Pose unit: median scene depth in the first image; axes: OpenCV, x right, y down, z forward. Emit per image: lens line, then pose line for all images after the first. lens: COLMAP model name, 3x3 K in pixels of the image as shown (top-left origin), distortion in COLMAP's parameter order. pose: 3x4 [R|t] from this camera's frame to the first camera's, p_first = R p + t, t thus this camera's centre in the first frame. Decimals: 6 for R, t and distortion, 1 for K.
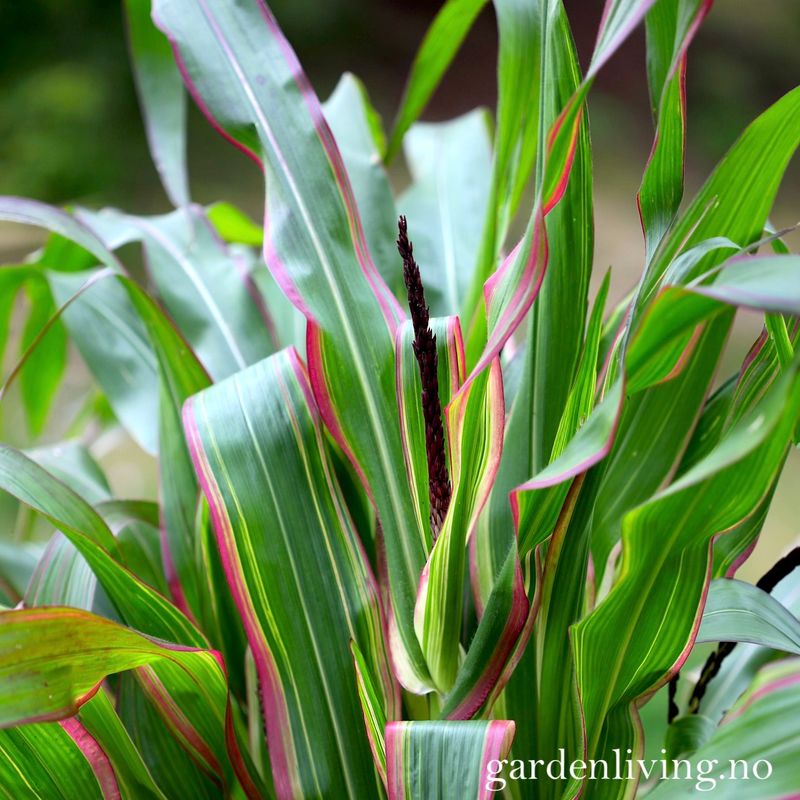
lens RADIAL K [[3280.9, 0, 400.0], [0, 3280.9, 400.0], [0, 0, 1]] dist [-0.135001, -2.644035]
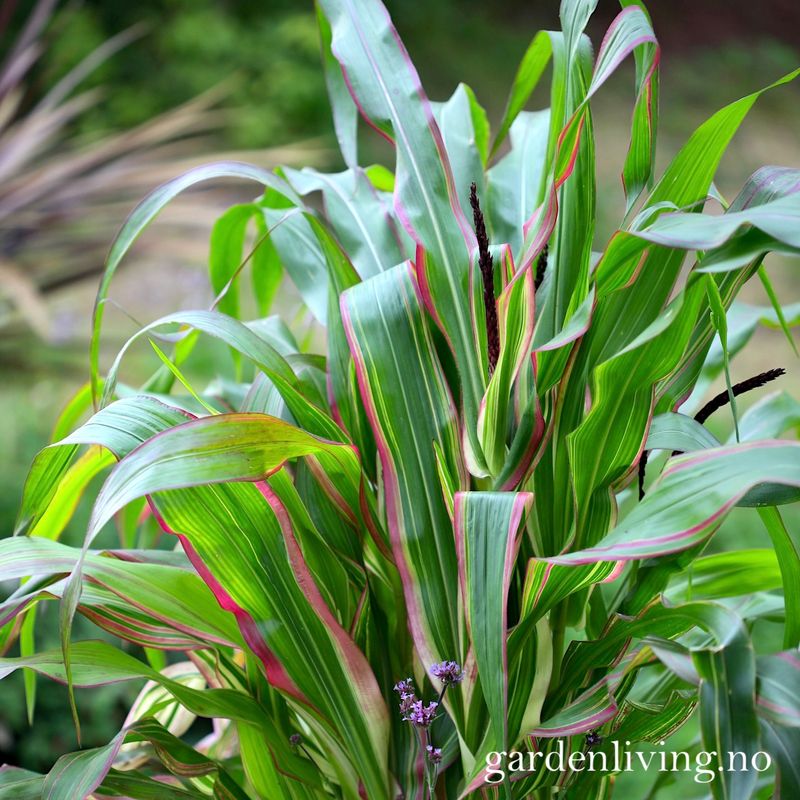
lens RADIAL K [[3280.9, 0, 400.0], [0, 3280.9, 400.0], [0, 0, 1]] dist [-0.135001, -2.644035]
pose [[0.996546, 0.030079, -0.077399, 0.090216], [-0.027892, 0.999185, 0.029176, 0.005435], [0.078214, -0.026917, 0.996573, -0.610375]]
